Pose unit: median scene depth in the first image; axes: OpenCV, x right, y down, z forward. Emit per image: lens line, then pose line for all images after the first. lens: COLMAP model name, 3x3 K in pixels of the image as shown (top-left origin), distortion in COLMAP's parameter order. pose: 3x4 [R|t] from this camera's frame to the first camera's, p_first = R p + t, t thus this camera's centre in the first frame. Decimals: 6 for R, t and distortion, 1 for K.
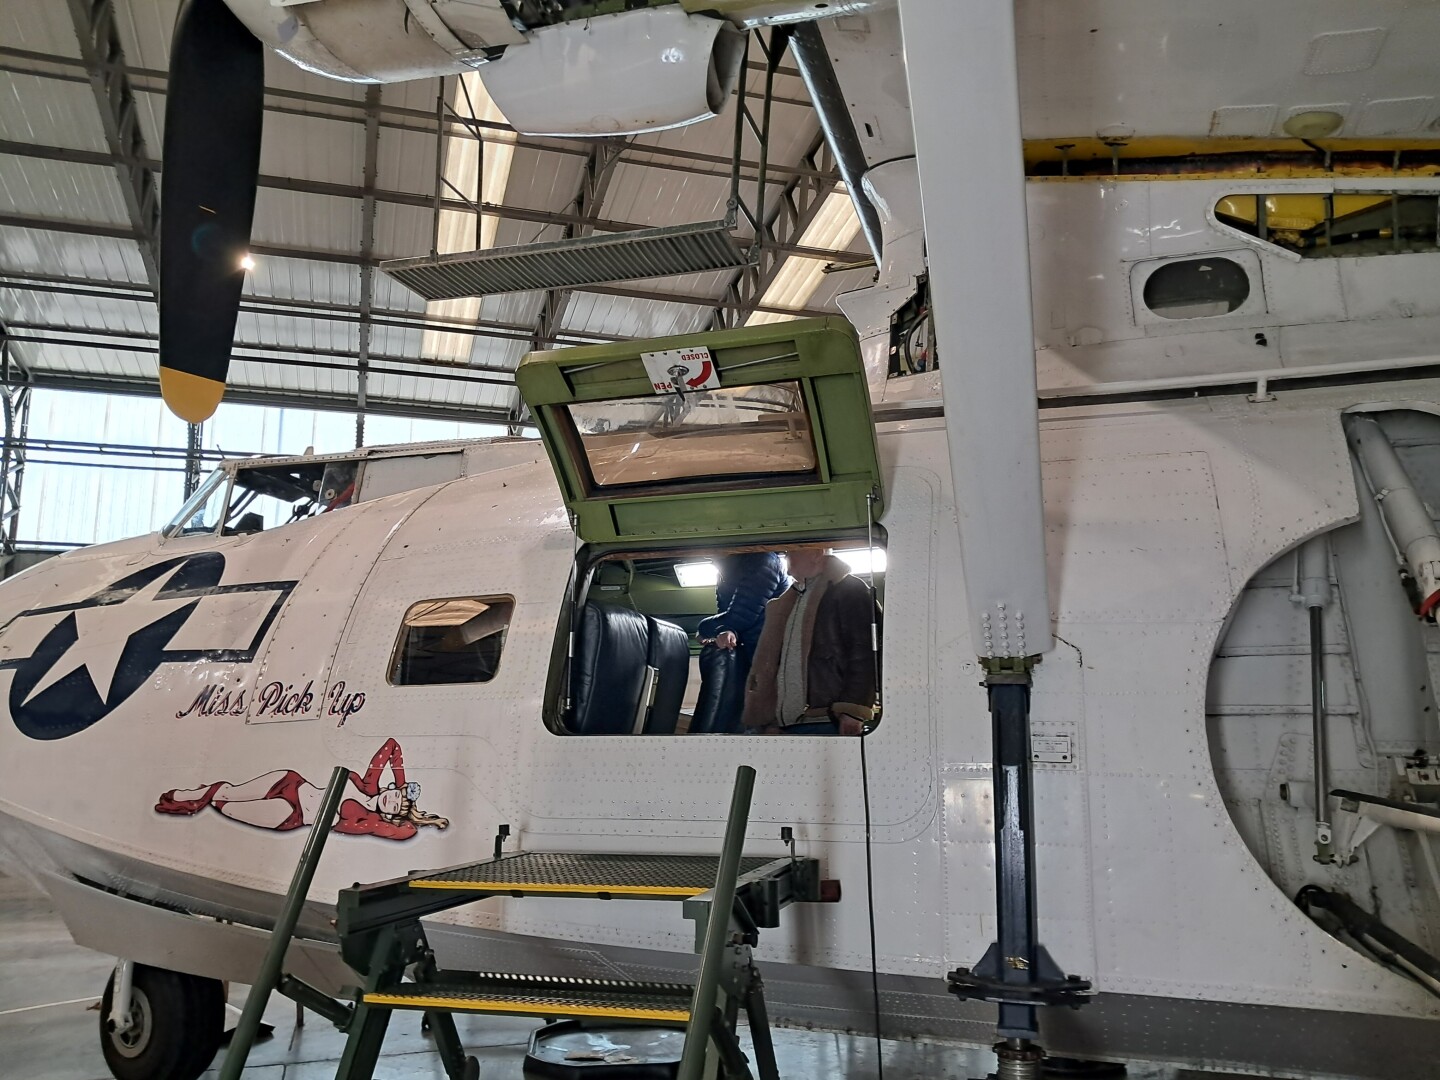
lens RADIAL K [[1153.1, 0, 691.1], [0, 1153.1, 530.4], [0, 0, 1]] dist [0.049828, -0.073935]
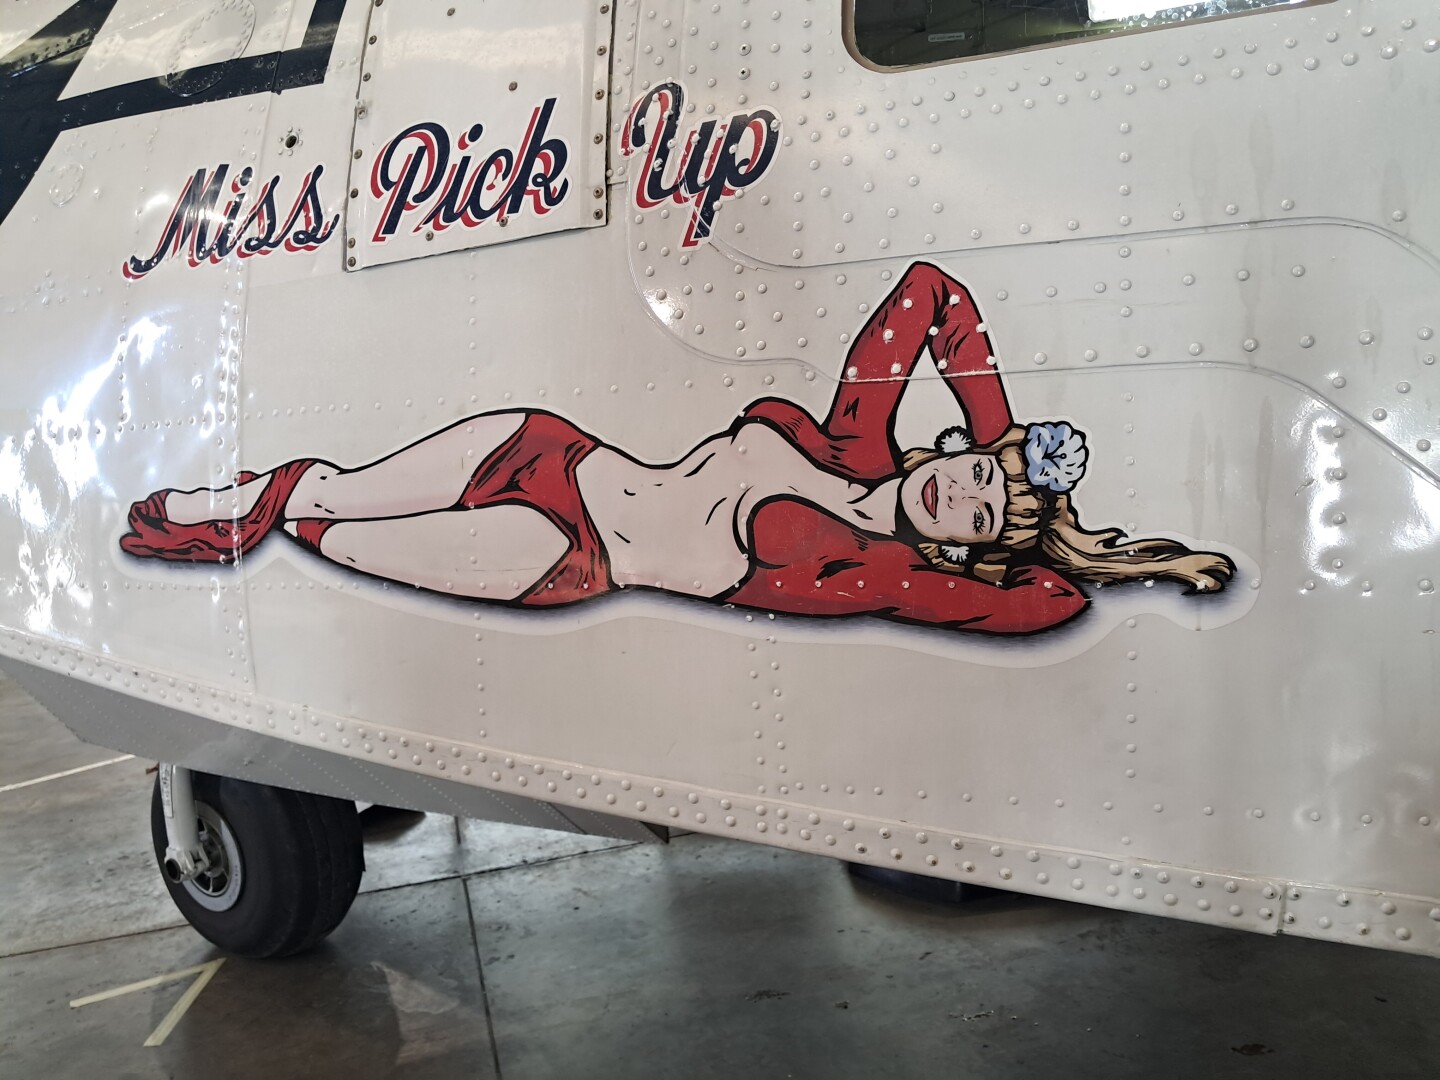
lens RADIAL K [[1169.1, 0, 720.0], [0, 1169.1, 540.0], [0, 0, 1]] dist [-0.004335, -0.006973]
pose [[0.997773, -0.065362, -0.013329, -0.296171], [0.066175, 0.944690, 0.321220, 0.146472], [-0.008404, -0.321386, 0.946911, 0.710375]]
